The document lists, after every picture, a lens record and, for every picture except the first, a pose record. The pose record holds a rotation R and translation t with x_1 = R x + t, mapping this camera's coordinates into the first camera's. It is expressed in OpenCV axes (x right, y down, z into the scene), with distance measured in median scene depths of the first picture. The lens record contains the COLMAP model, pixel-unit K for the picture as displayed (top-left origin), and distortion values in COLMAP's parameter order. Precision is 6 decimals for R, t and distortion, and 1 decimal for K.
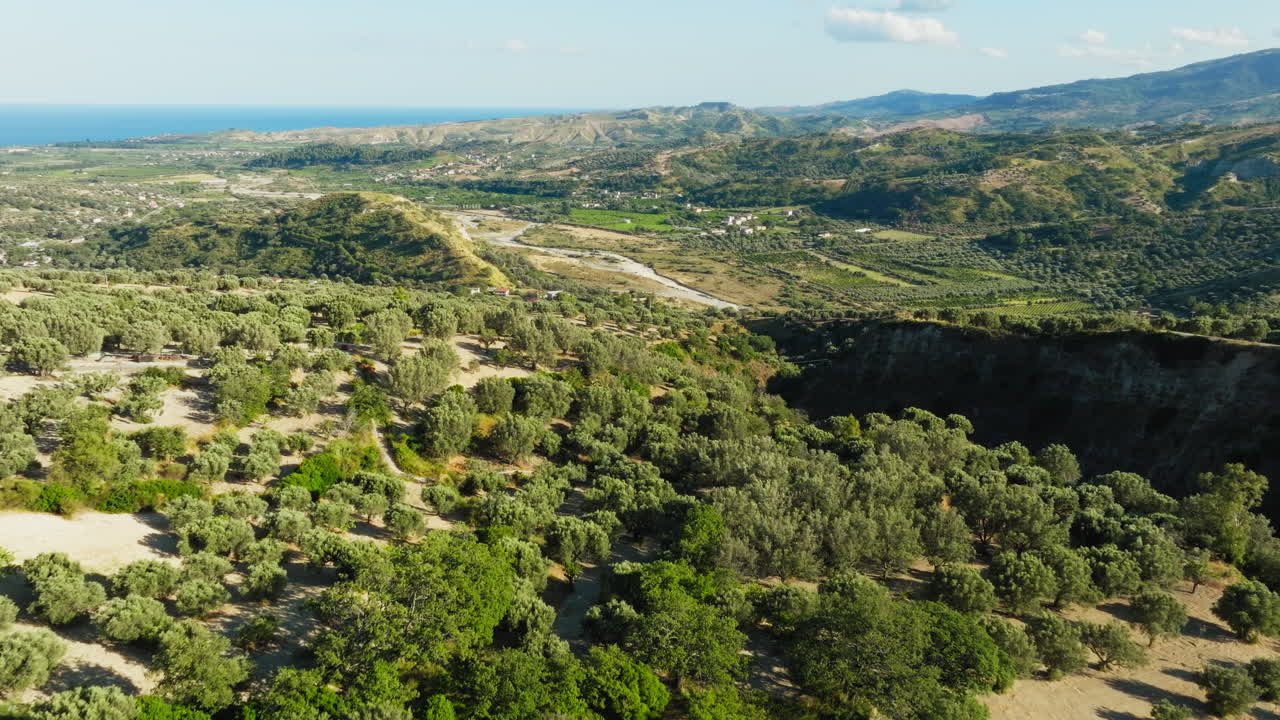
lens RADIAL K [[960.4, 0, 640.0], [0, 960.4, 360.0], [0, 0, 1]] dist [-0.001228, 0.011988]
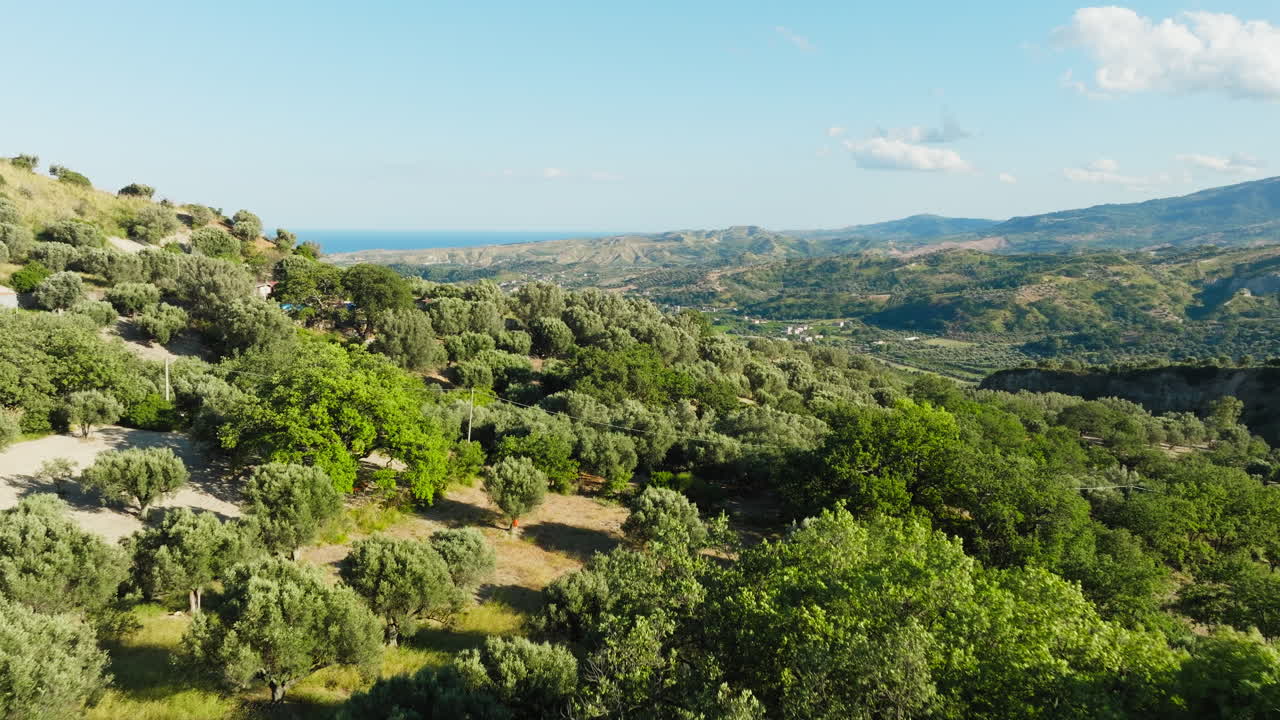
lens RADIAL K [[960.4, 0, 640.0], [0, 960.4, 360.0], [0, 0, 1]] dist [-0.001228, 0.011988]
pose [[0.999754, 0.002438, -0.022054, -0.053487], [-0.005136, 0.992375, -0.123152, 0.025779], [0.021586, 0.123235, 0.992143, -0.097254]]
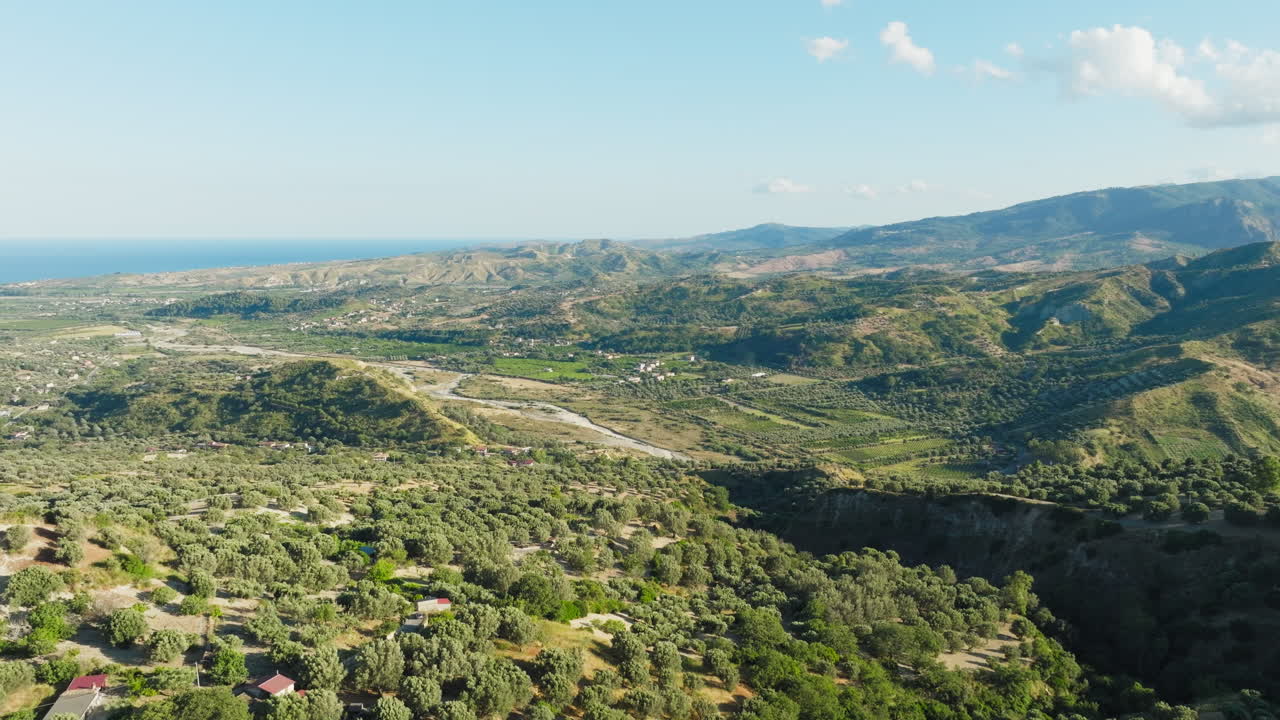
lens RADIAL K [[960.4, 0, 640.0], [0, 960.4, 360.0], [0, 0, 1]] dist [-0.001228, 0.011988]
pose [[0.991675, -0.023961, 0.126521, -0.050360], [0.039997, 0.991253, -0.125770, -0.012531], [-0.122400, 0.129784, 0.983959, -0.109102]]
